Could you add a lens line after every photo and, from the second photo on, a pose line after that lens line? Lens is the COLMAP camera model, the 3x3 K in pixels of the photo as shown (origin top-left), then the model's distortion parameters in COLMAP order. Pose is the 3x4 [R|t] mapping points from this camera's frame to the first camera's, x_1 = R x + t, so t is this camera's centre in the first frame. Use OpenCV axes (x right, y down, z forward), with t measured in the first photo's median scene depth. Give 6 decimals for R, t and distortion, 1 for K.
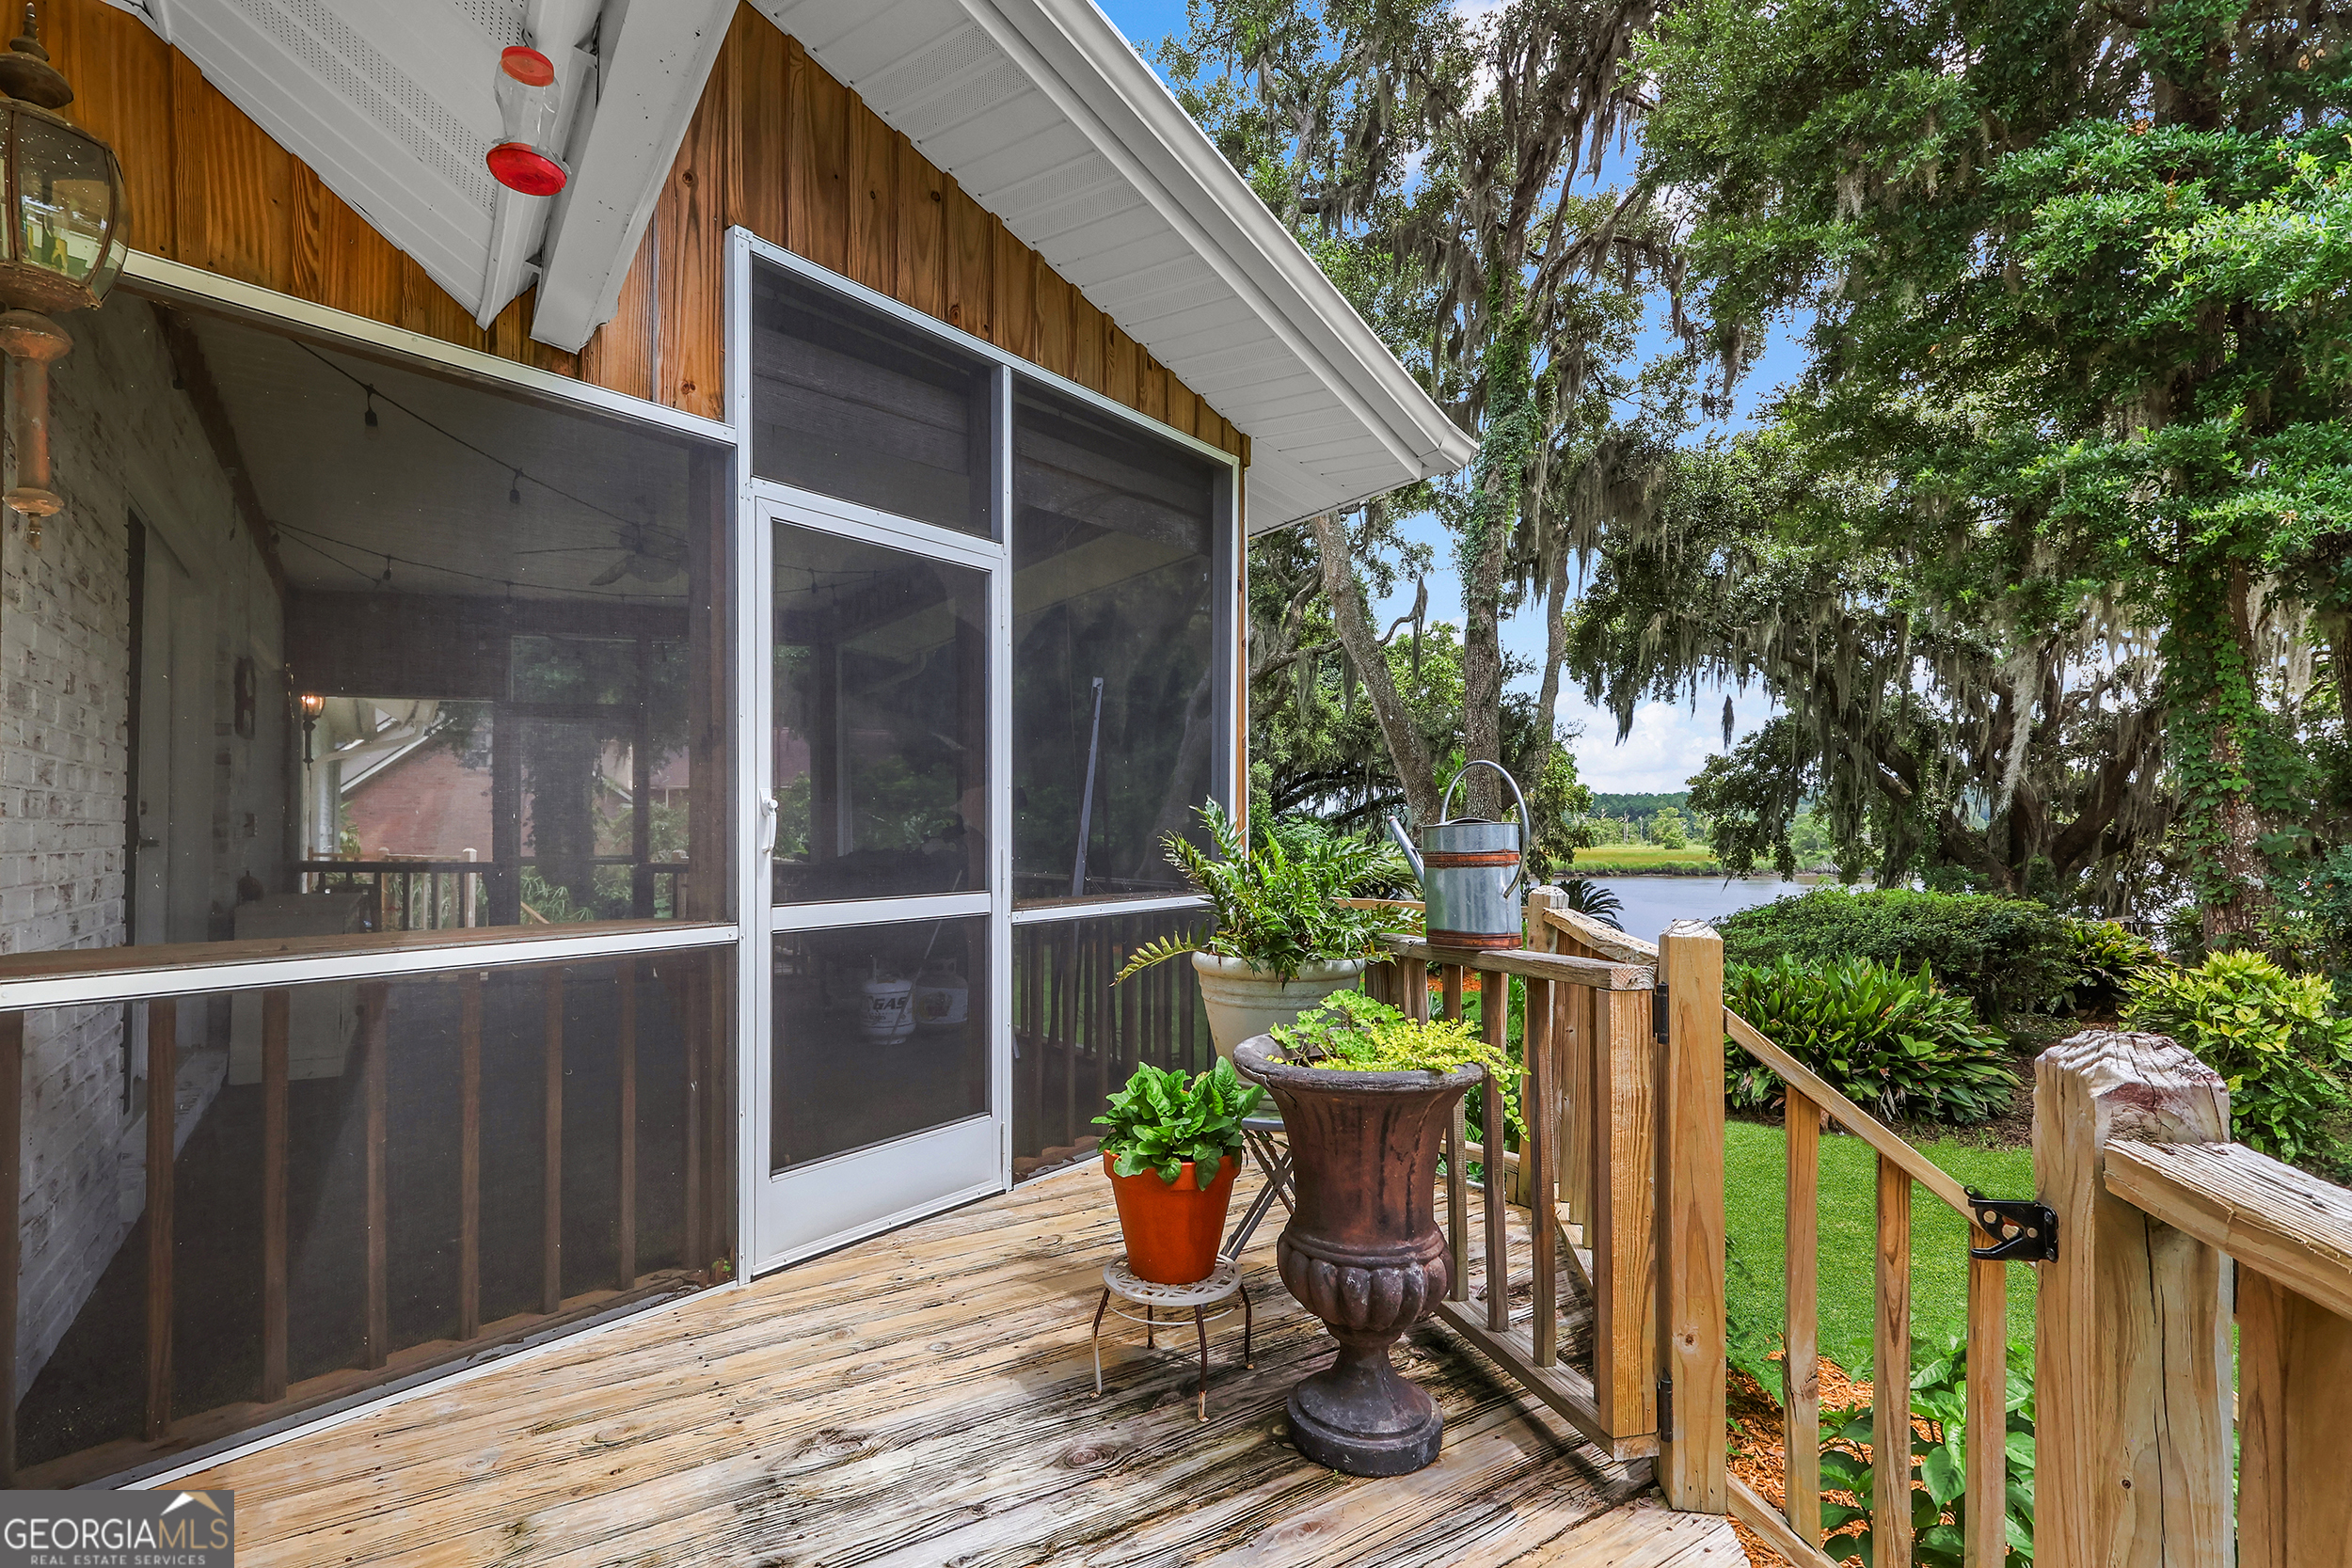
lens RADIAL K [[1162.3, 0, 1183.5], [0, 1162.3, 775.4], [0, 0, 1]] dist [-0.000011, 0.000732]
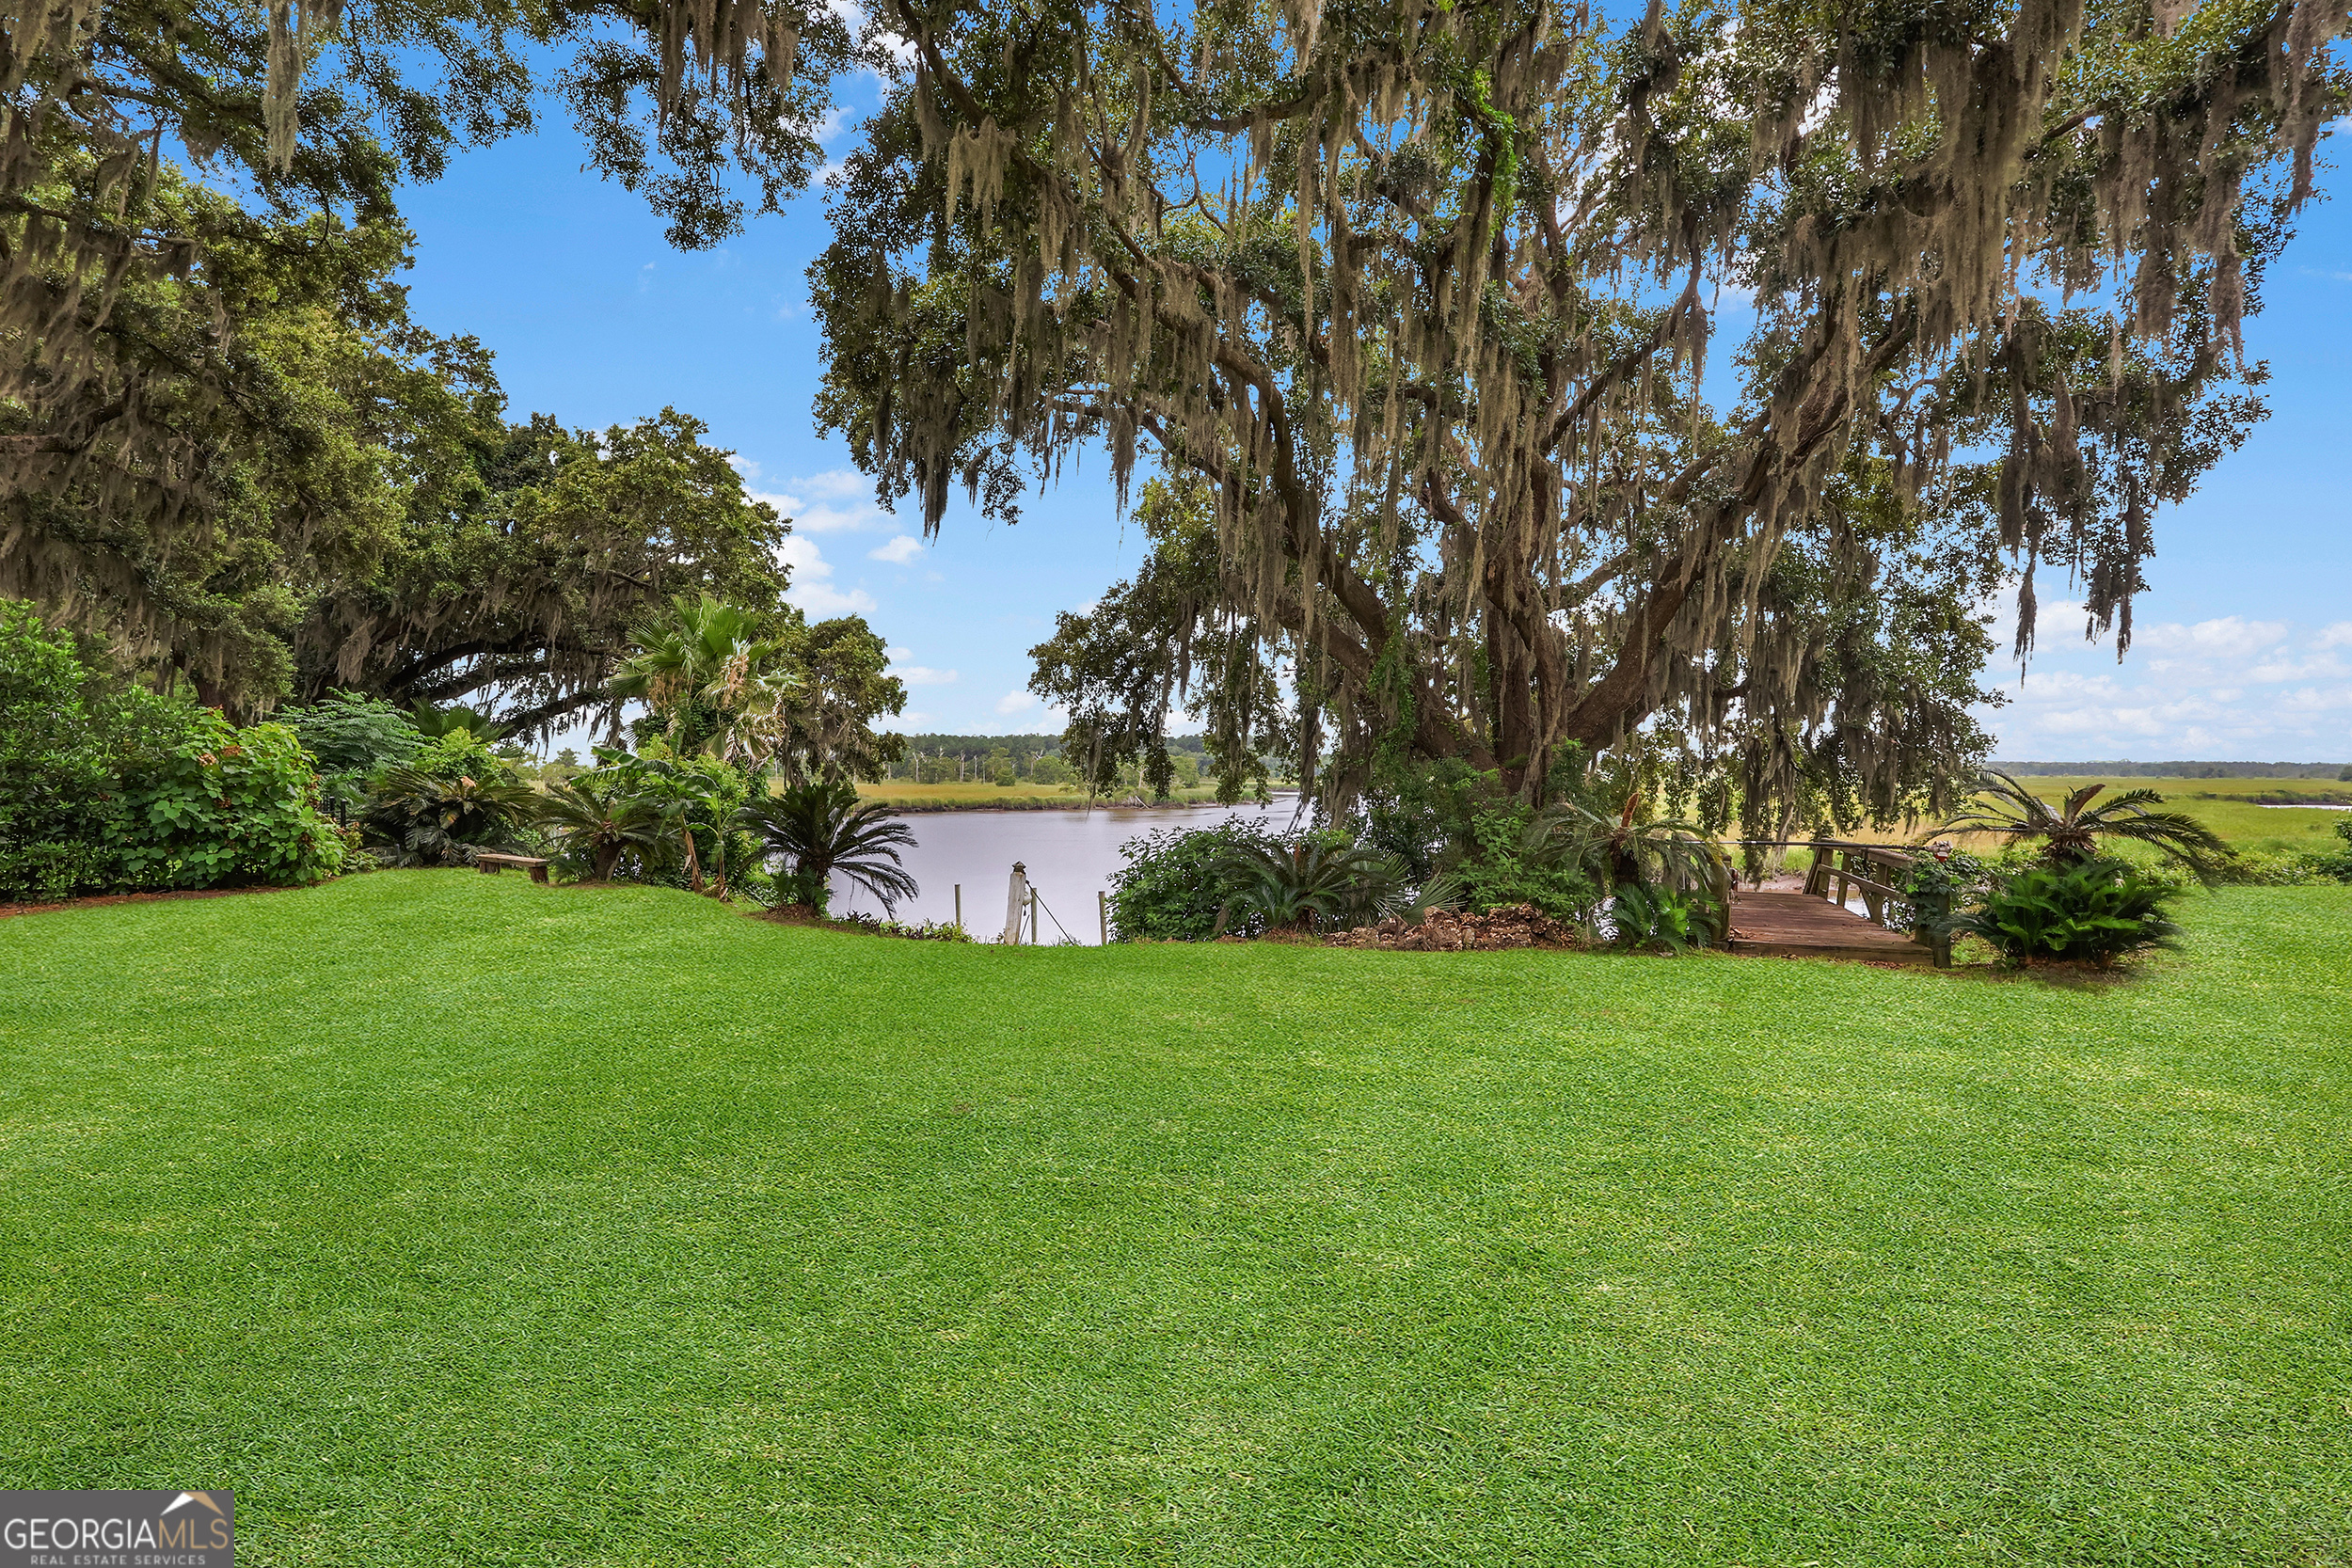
lens RADIAL K [[1125.0, 0, 1170.6], [0, 1125.0, 787.8], [0, 0, 1]] dist [0.005733, 0.000087]
pose [[0.854881, -0.007140, 0.518775, 0.173430], [-0.025435, 0.998126, 0.055652, 0.046712], [-0.518200, -0.060771, 0.853098, 0.420737]]
